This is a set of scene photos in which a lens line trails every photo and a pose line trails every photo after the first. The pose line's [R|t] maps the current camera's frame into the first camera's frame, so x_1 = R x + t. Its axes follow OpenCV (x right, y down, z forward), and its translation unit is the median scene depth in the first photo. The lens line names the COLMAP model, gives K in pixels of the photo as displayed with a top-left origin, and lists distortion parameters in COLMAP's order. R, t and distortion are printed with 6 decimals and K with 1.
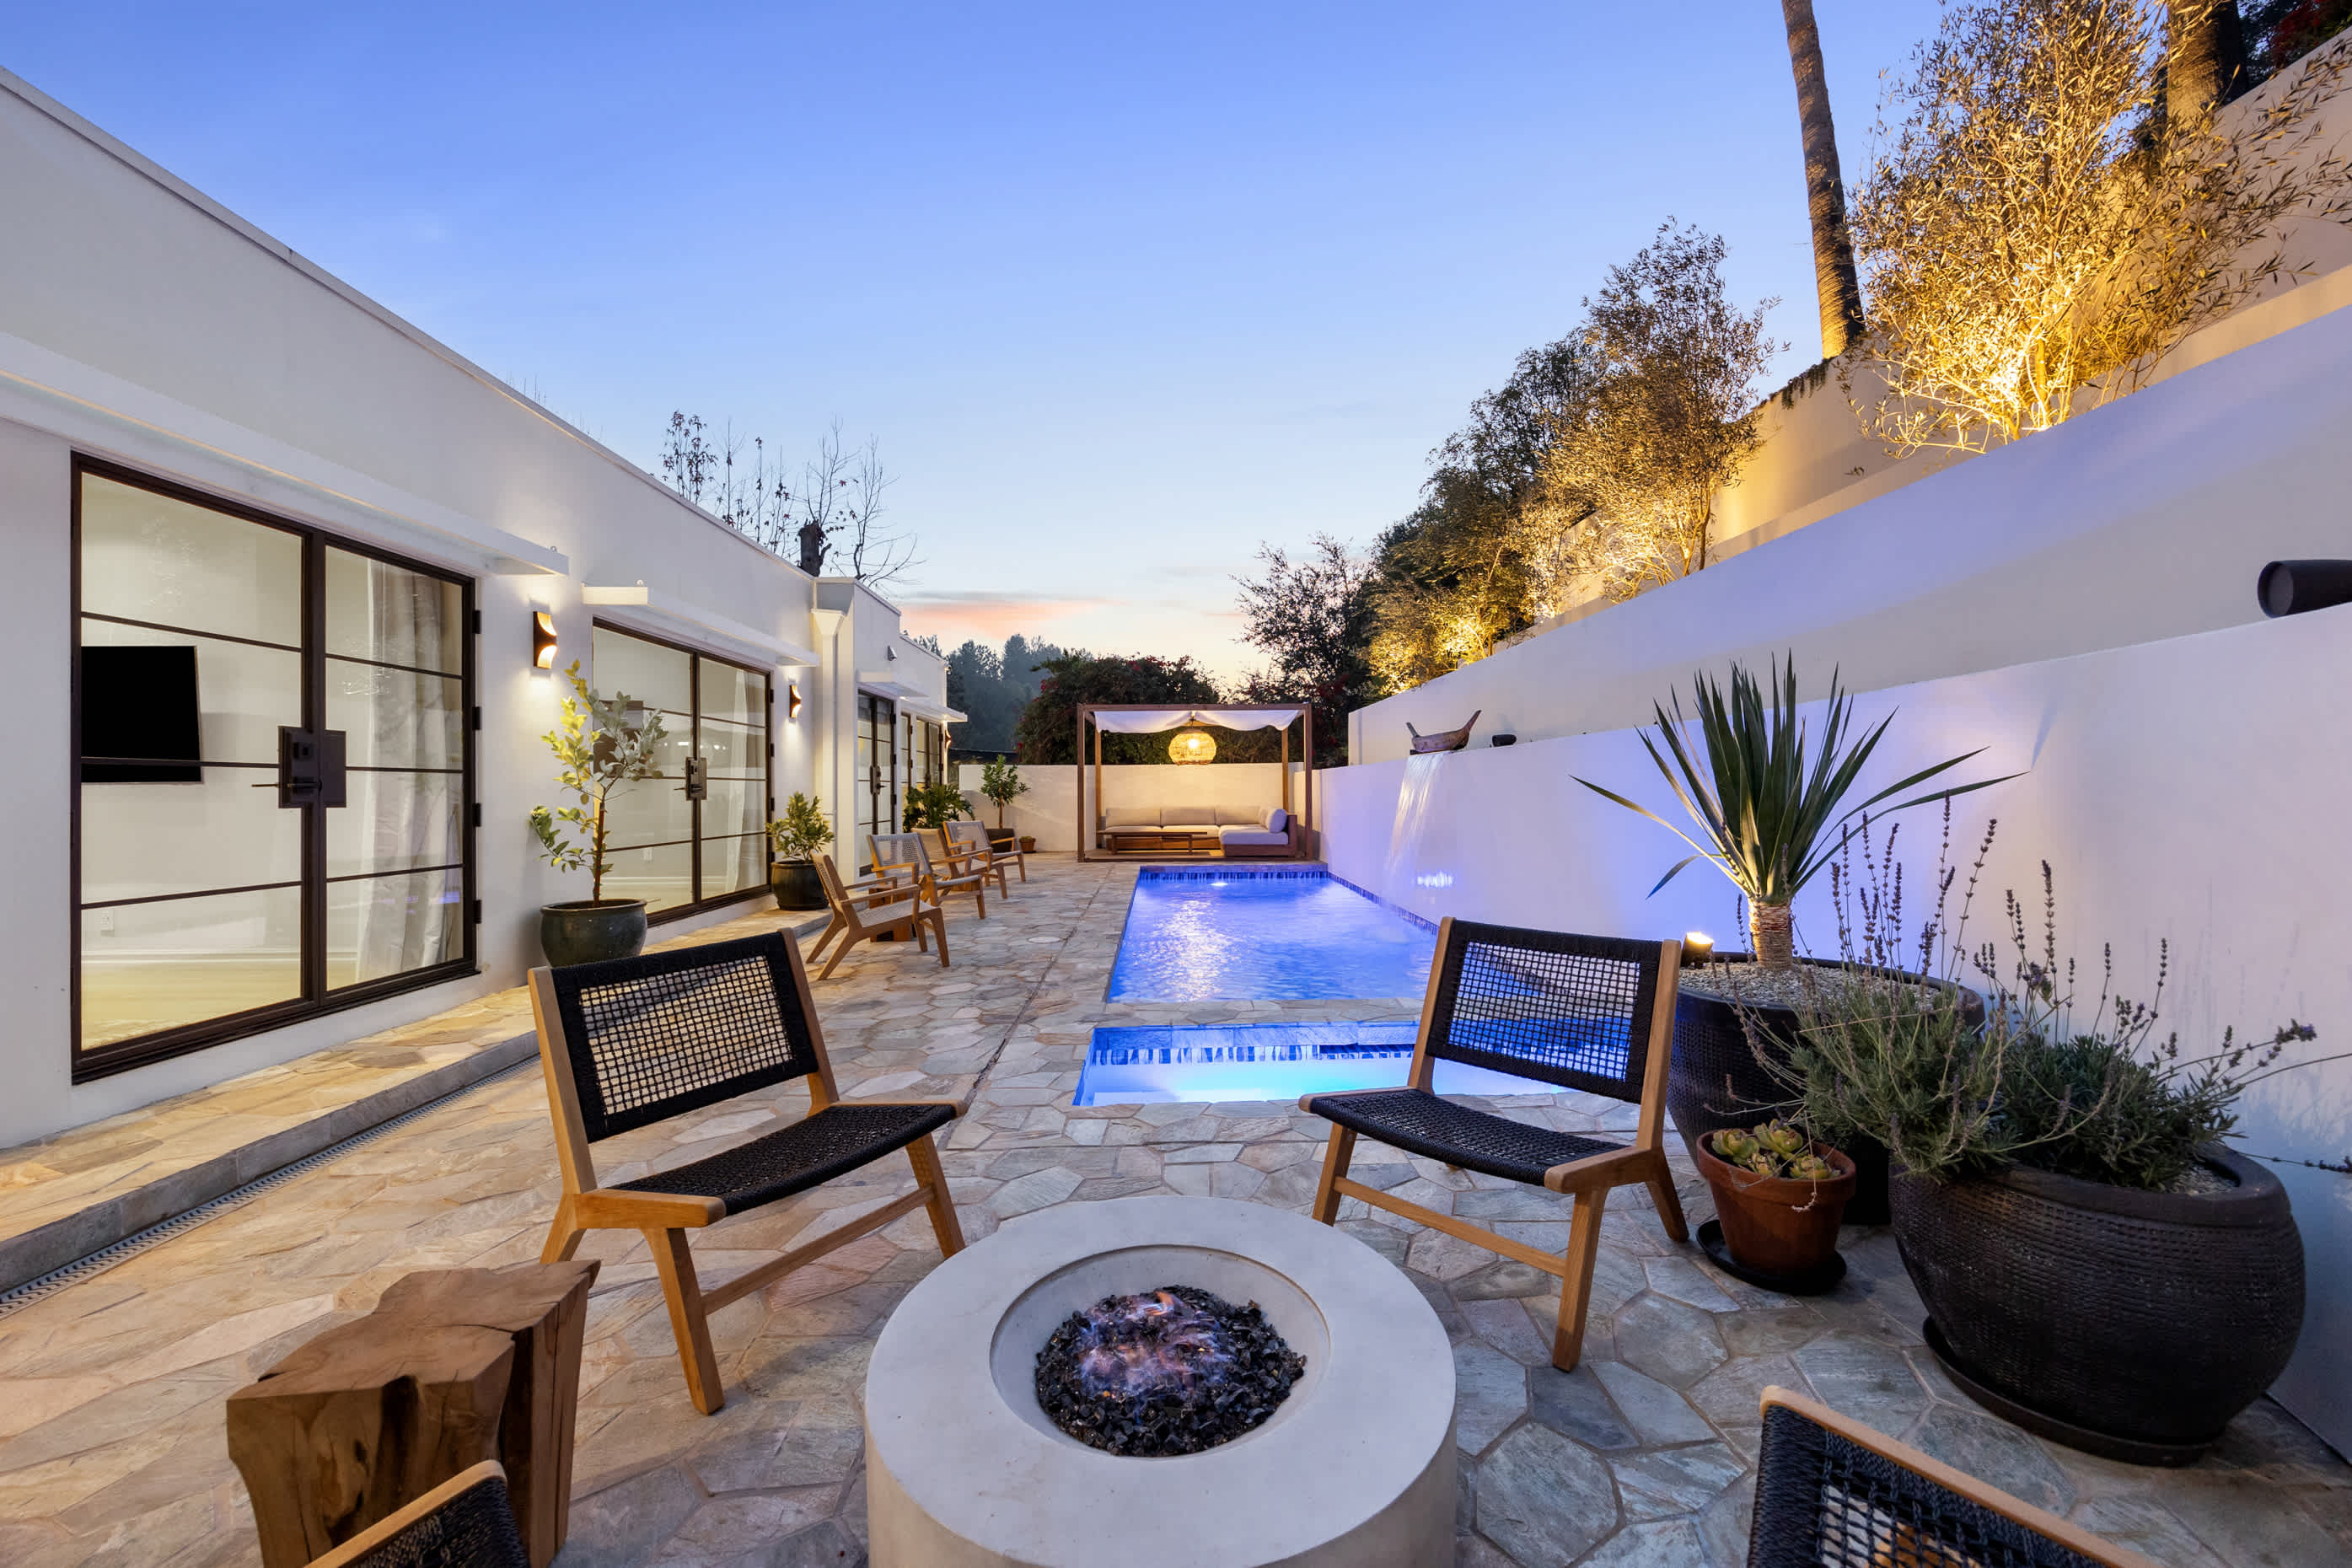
lens RADIAL K [[895.9, 0, 1175.7], [0, 895.9, 787.7], [0, 0, 1]] dist [-0.006214, 0.000403]
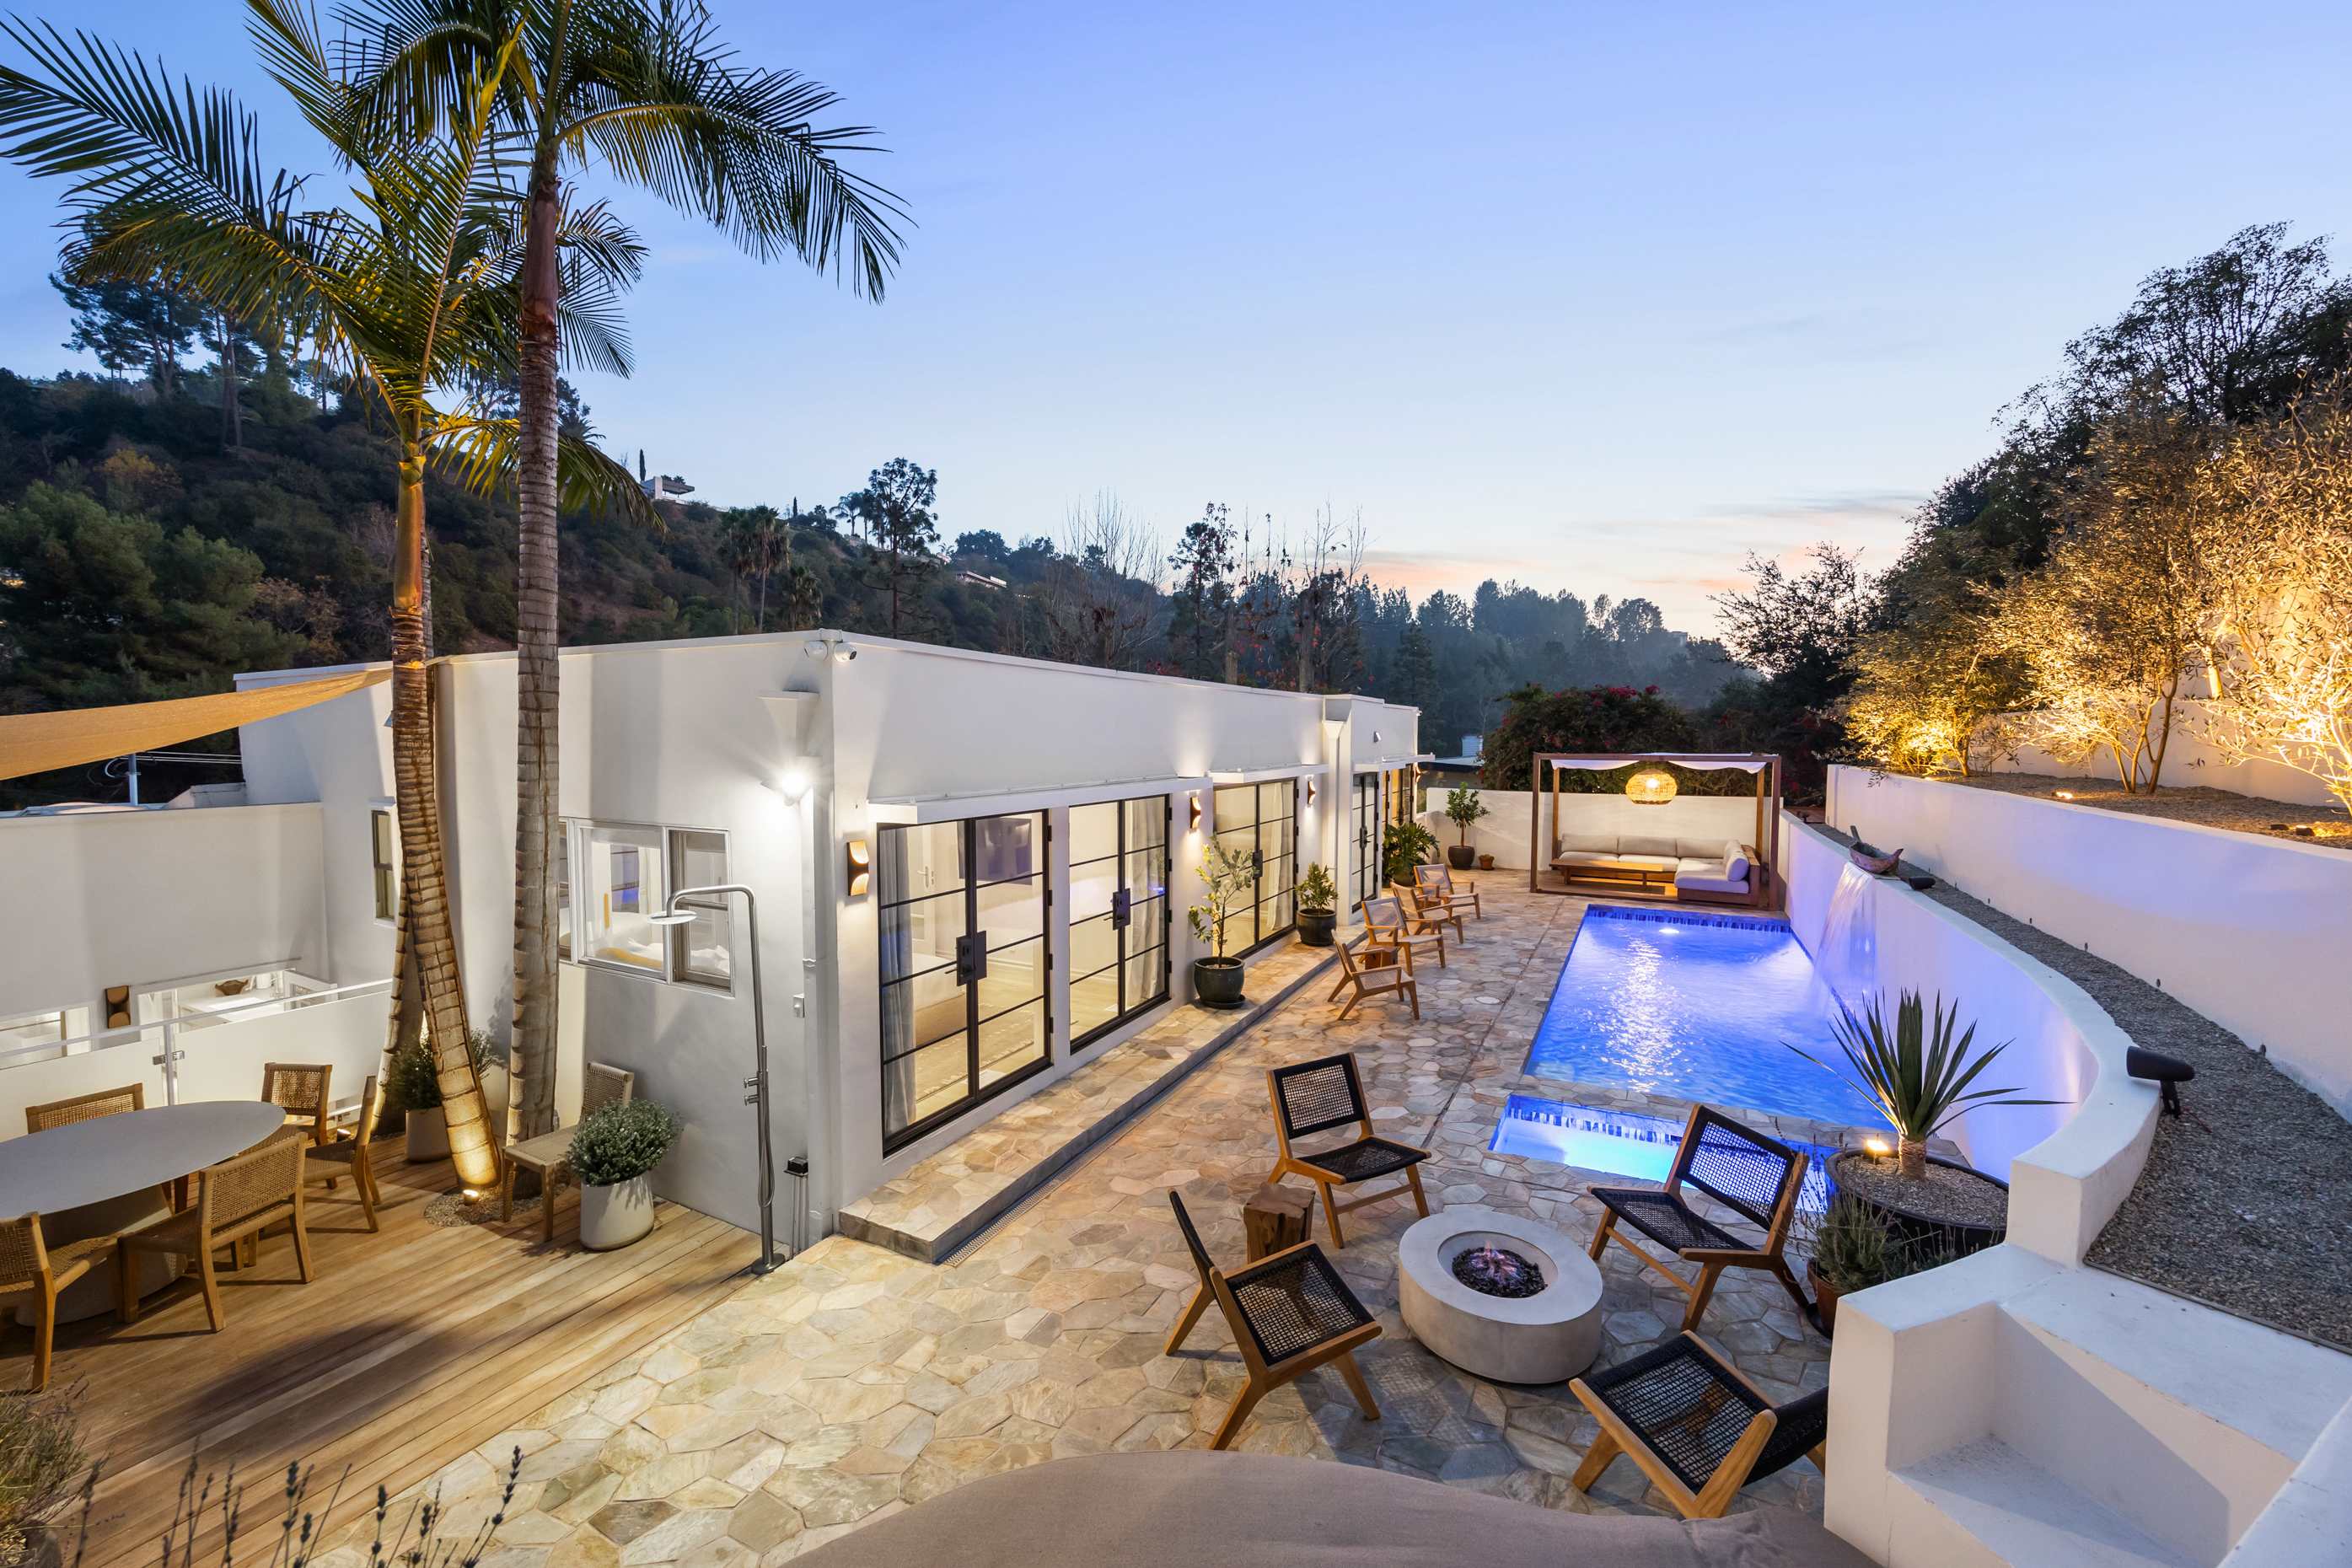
lens RADIAL K [[895.9, 0, 1178.4], [0, 895.9, 786.3], [0, 0, 1]] dist [-0.006214, 0.000403]
pose [[0.875048, 0.033569, -0.482871, 0.061571], [-0.006361, 0.998304, 0.057874, -0.159020], [0.483994, -0.047571, 0.873777, -0.284518]]
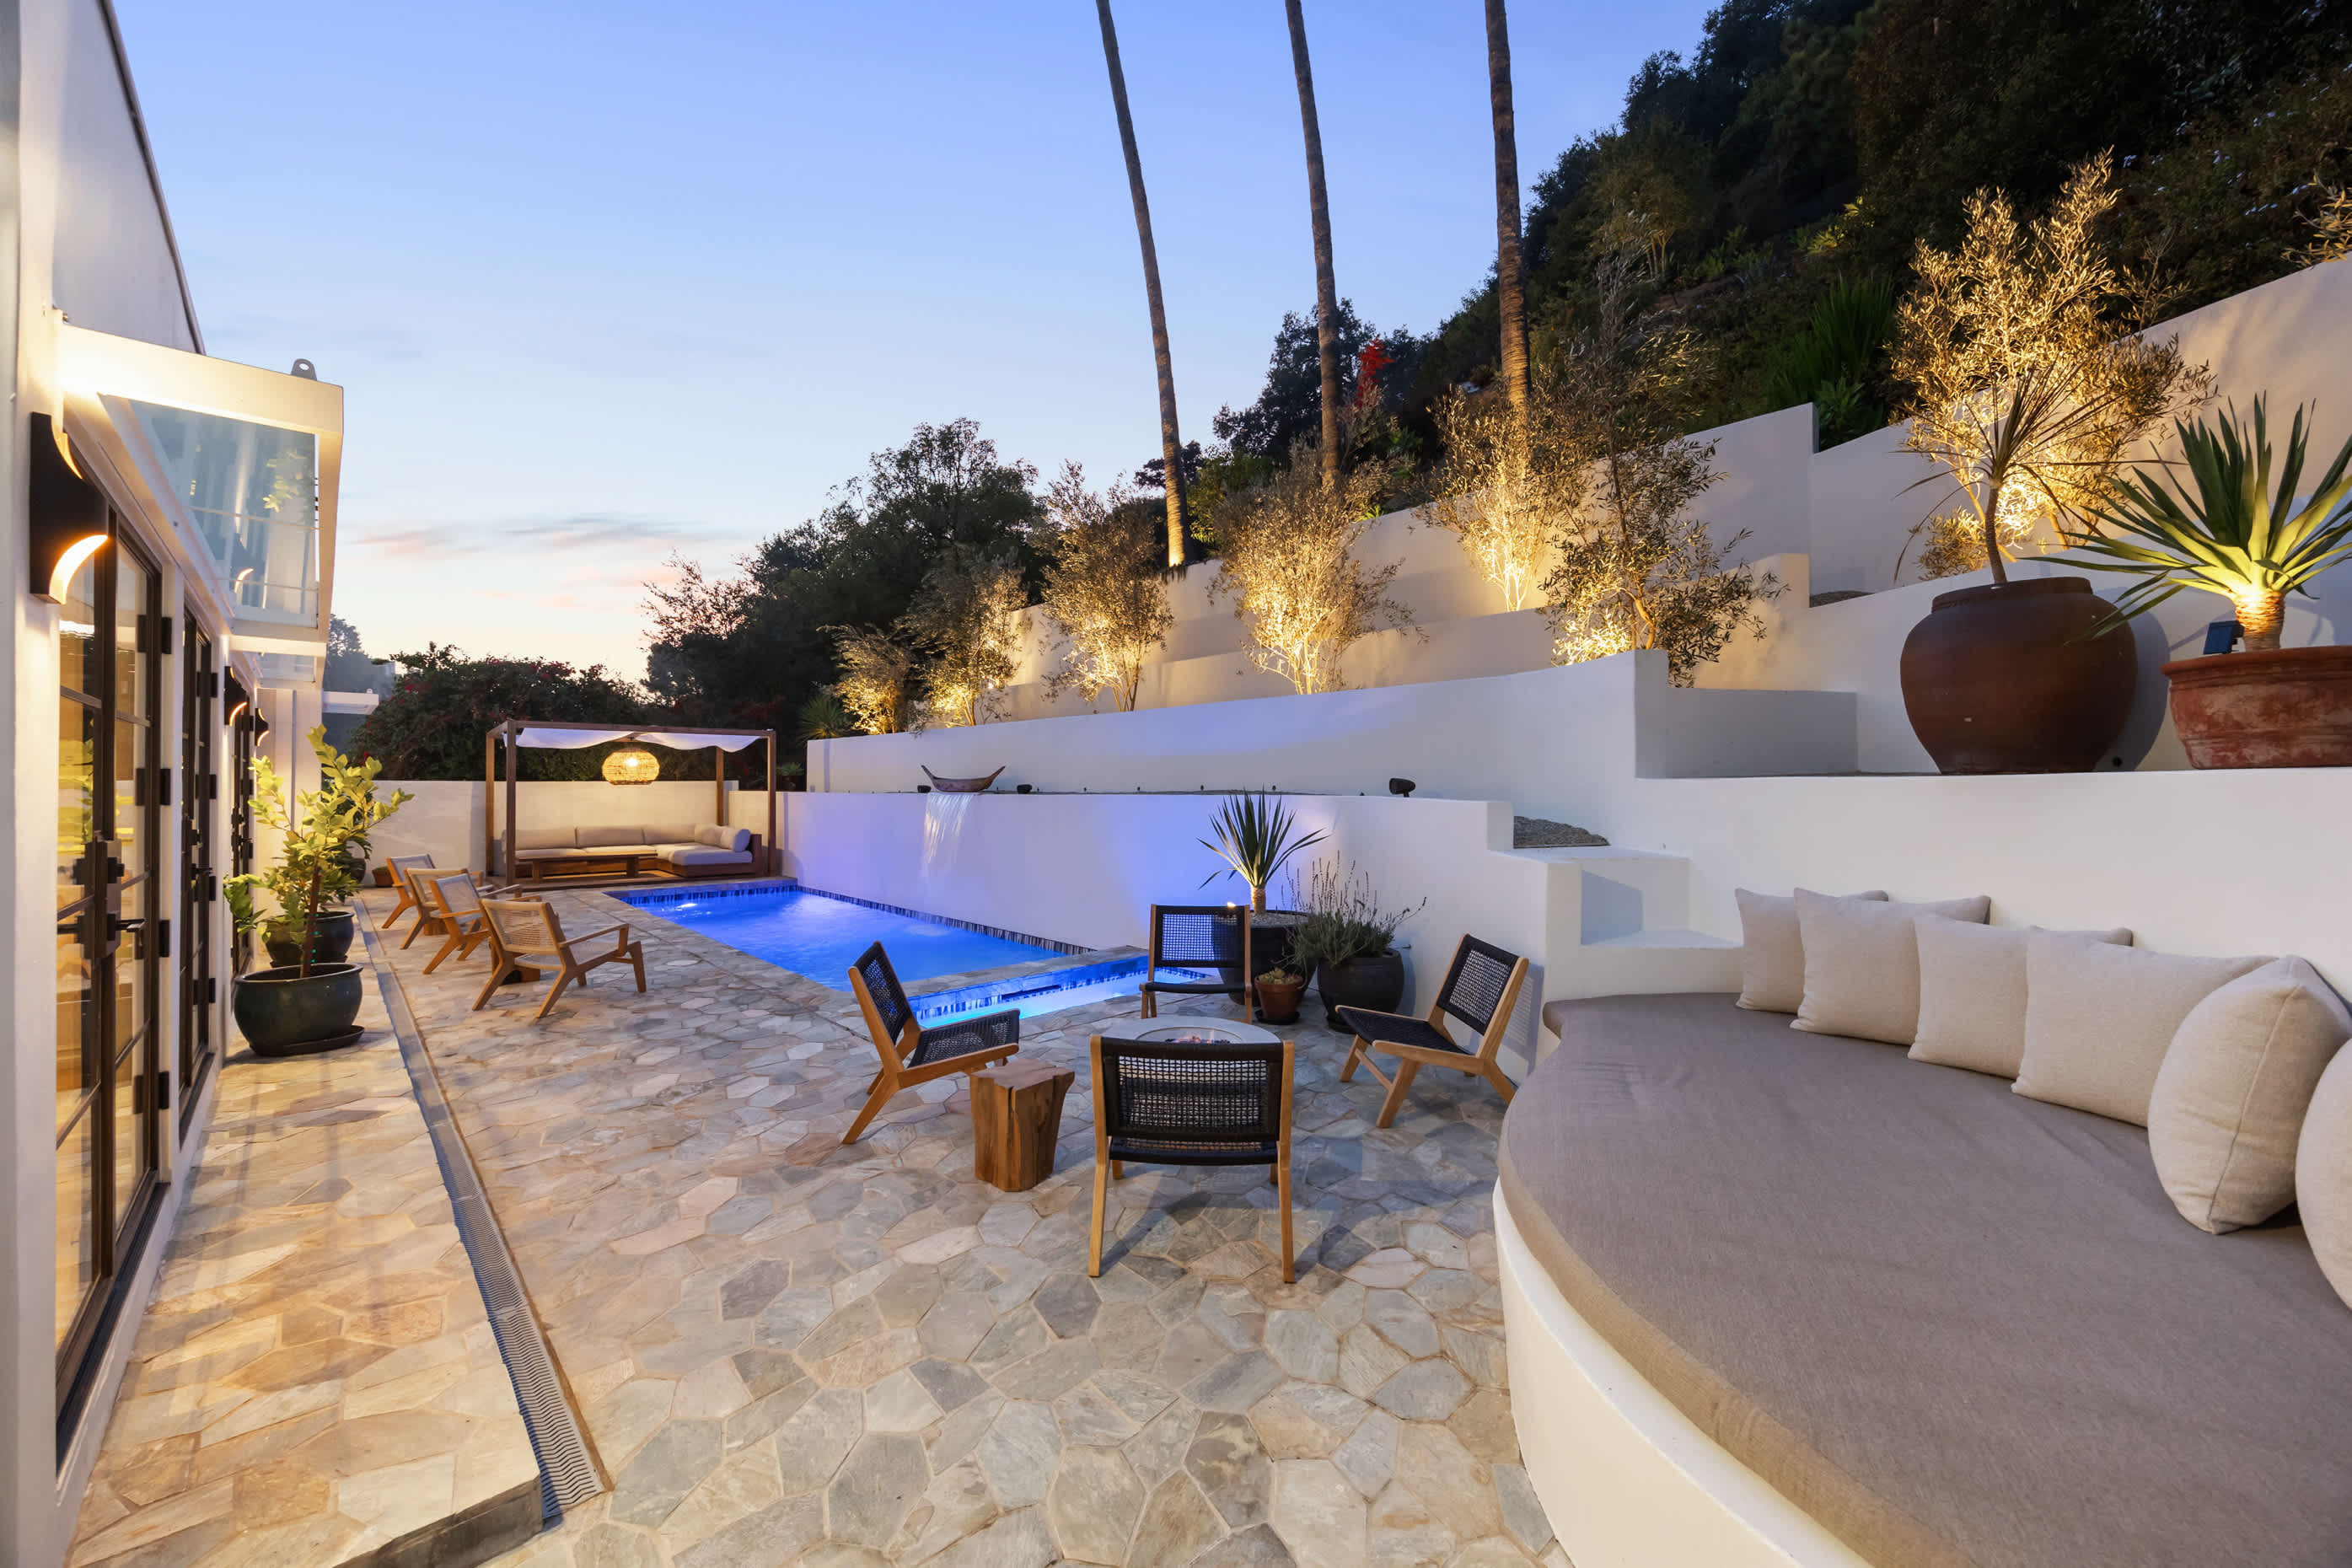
lens RADIAL K [[895.9, 0, 1172.7], [0, 895.9, 782.2], [0, 0, 1]] dist [-0.006214, 0.000403]
pose [[0.744635, 0.009528, 0.667404, -0.297504], [-0.005752, 0.999953, -0.007858, -0.036609], [-0.667448, 0.002012, 0.744654, -0.176198]]
